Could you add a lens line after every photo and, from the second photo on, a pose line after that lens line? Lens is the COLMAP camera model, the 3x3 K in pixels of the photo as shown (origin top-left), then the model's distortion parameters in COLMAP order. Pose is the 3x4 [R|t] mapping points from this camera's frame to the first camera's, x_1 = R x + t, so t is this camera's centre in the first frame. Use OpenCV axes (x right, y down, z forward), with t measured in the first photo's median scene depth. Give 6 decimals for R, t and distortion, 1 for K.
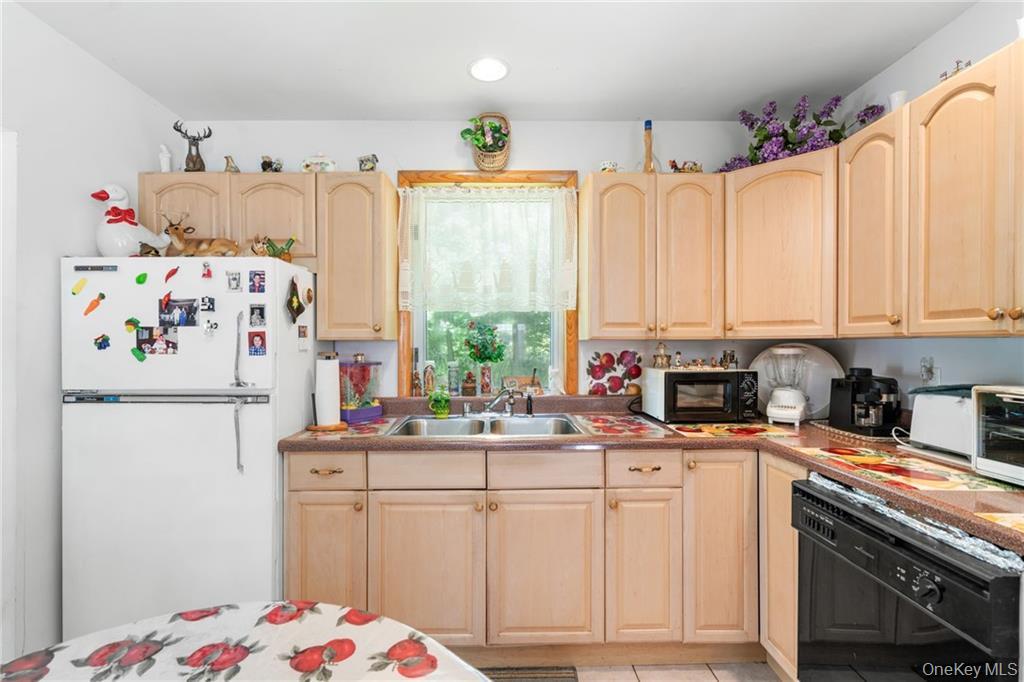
lens RADIAL K [[464.7, 0, 503.8], [0, 464.7, 341.8], [0, 0, 1]] dist [-0.001543, 0.000531]
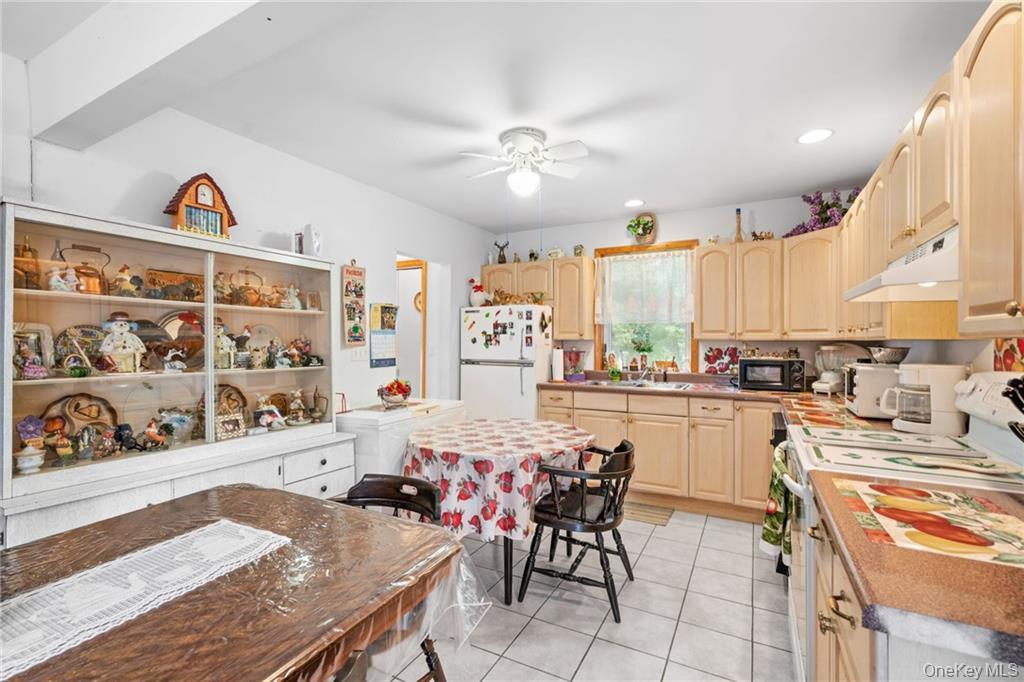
lens RADIAL K [[464.7, 0, 503.8], [0, 464.7, 341.8], [0, 0, 1]] dist [-0.001543, 0.000531]
pose [[0.871594, 0.006279, -0.490188, 0.430213], [-0.003278, 0.999970, 0.006980, -0.008636], [0.490217, -0.004477, 0.871589, -0.934631]]
